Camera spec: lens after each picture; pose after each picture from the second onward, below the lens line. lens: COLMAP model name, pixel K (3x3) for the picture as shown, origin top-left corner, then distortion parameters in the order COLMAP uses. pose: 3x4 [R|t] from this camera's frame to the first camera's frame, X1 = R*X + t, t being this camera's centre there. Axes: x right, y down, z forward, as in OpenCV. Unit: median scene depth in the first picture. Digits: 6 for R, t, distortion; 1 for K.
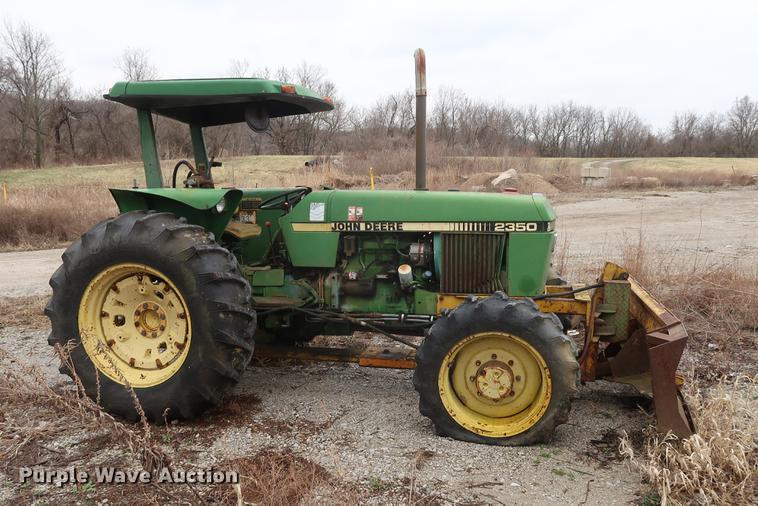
lens RADIAL K [[692.9, 0, 379.0], [0, 692.9, 253.0], [0, 0, 1]] dist [-0.031846, -0.006342]
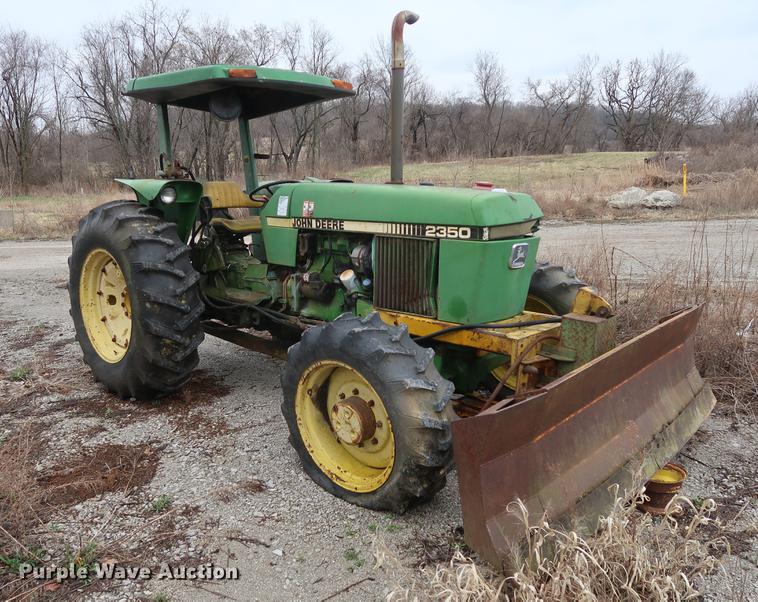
lens RADIAL K [[644.2, 0, 379.0], [0, 644.2, 301.0], [0, 0, 1]] dist [-0.017882, -0.005252]
pose [[0.846899, 0.103487, -0.521586, 0.507057], [-0.058715, 0.993081, 0.101701, -0.029355], [0.528502, -0.055506, 0.847116, 0.343290]]
